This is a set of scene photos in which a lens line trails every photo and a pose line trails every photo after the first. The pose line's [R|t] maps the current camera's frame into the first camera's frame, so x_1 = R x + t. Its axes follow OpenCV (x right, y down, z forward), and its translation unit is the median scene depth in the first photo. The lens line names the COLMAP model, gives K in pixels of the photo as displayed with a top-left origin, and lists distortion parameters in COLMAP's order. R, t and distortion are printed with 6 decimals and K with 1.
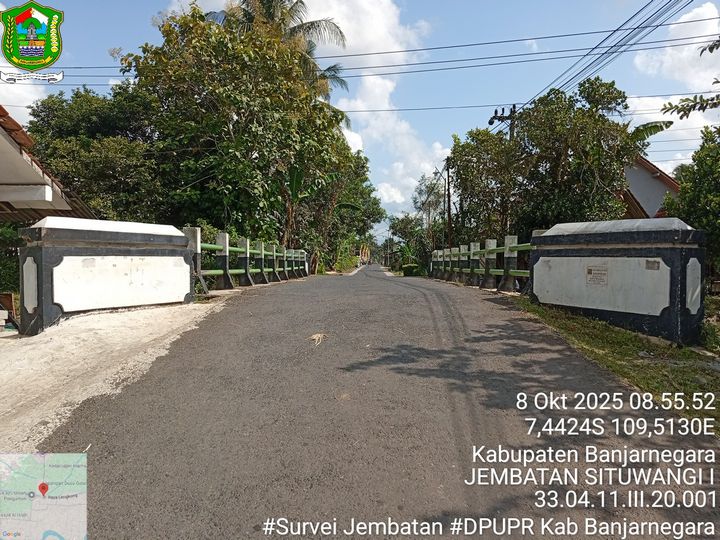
lens RADIAL K [[552.7, 0, 360.0], [0, 552.7, 270.0], [0, 0, 1]] dist [0.113664, -0.237386]
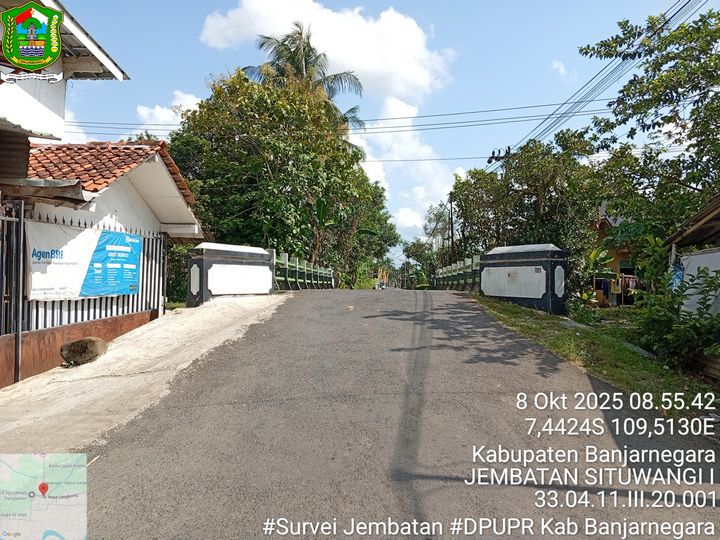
lens RADIAL K [[552.7, 0, 360.0], [0, 552.7, 270.0], [0, 0, 1]] dist [0.113664, -0.237386]
pose [[0.999459, 0.003287, -0.032714, 0.003297], [-0.004694, 0.999063, -0.043030, 0.016482], [0.032542, 0.043160, 0.998538, -0.187702]]
